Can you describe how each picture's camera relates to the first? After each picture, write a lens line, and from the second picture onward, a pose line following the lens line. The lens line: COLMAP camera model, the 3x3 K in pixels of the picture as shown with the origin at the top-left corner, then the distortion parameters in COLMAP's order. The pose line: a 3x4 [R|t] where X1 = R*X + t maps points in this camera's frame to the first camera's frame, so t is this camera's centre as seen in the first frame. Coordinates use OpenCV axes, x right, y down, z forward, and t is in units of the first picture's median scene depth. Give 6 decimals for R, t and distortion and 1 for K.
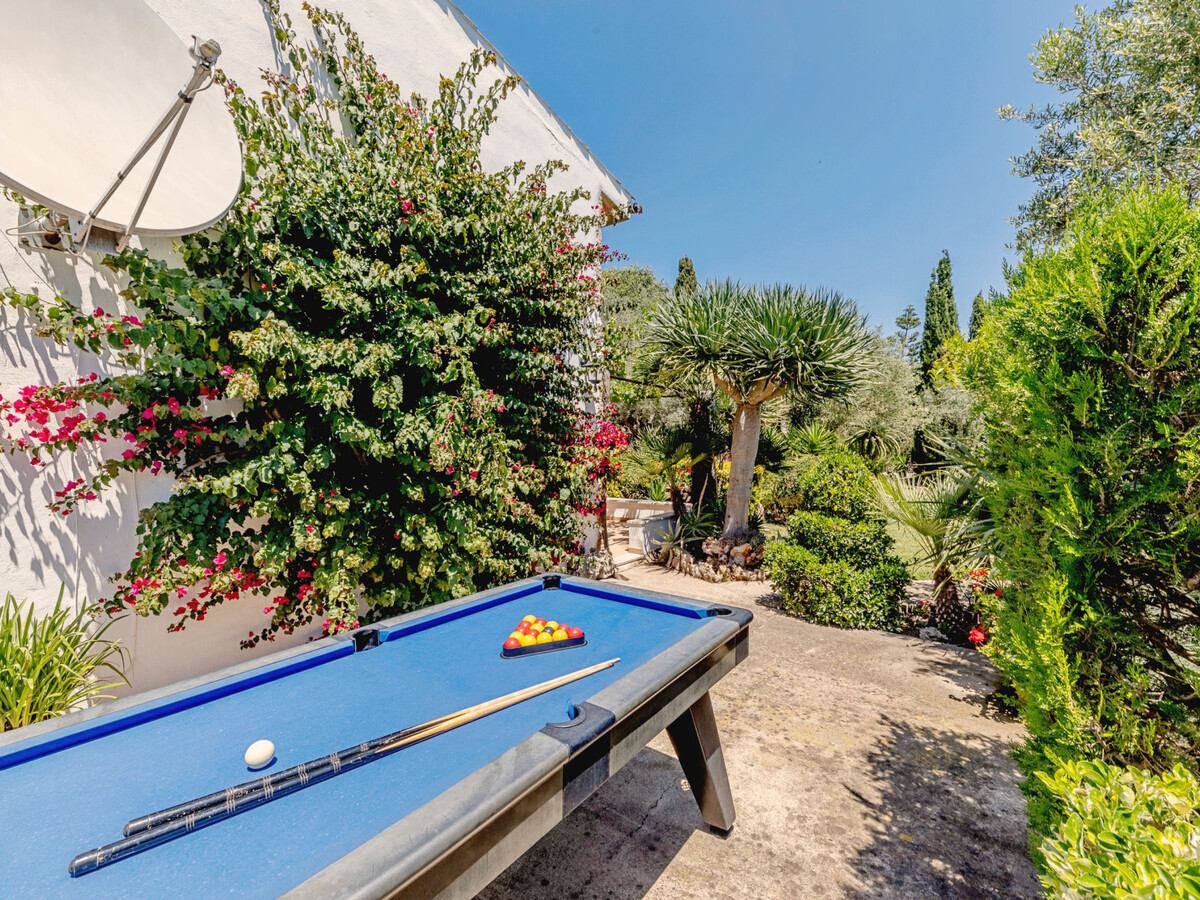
lens RADIAL K [[520.2, 0, 598.5], [0, 520.2, 450.8], [0, 0, 1]] dist [-0.037595, 0.001185]
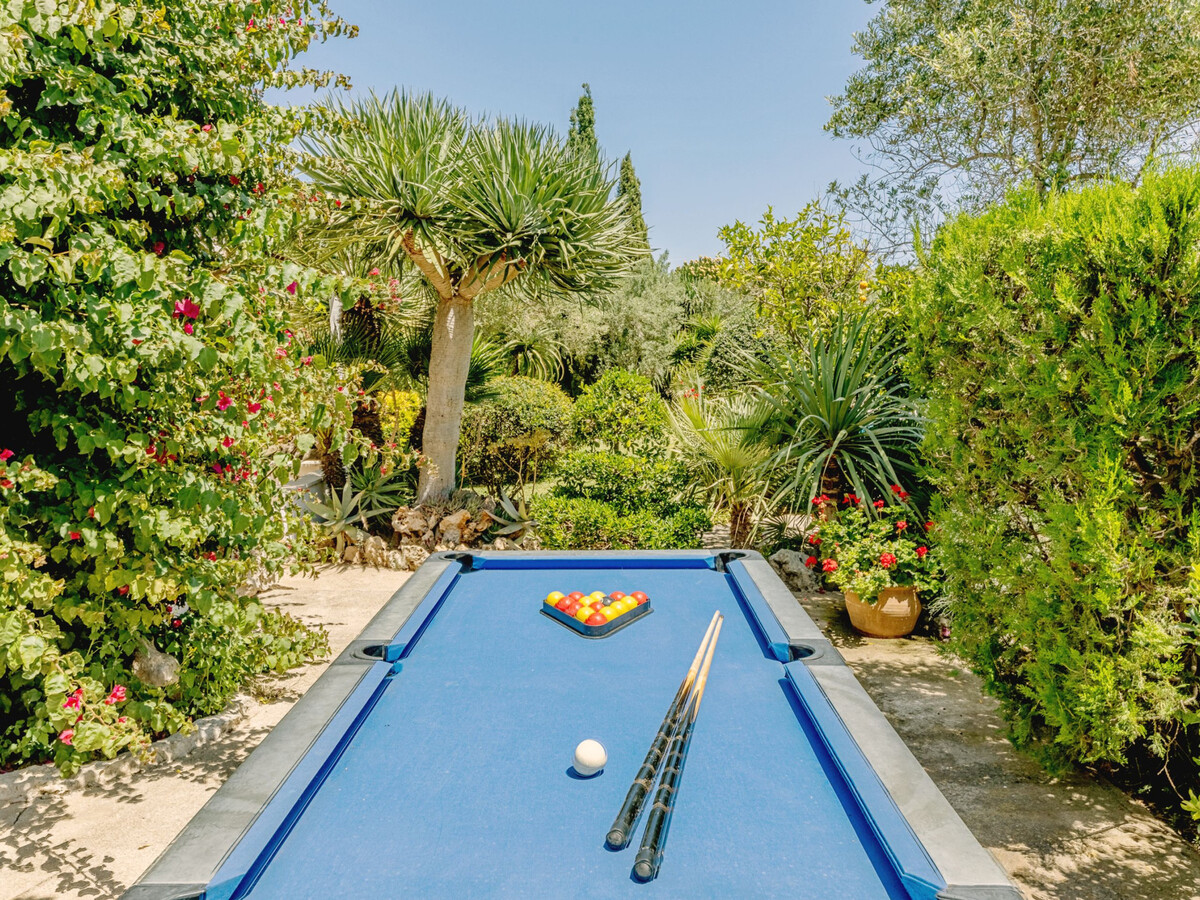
lens RADIAL K [[881.6, 0, 601.0], [0, 881.6, 448.9], [0, 0, 1]] dist [-0.013894, -0.001313]
pose [[0.785657, -0.061326, 0.615615, -0.263306], [0.009690, 0.996173, 0.086869, 0.005006], [-0.618586, -0.062284, 0.783244, 0.010324]]
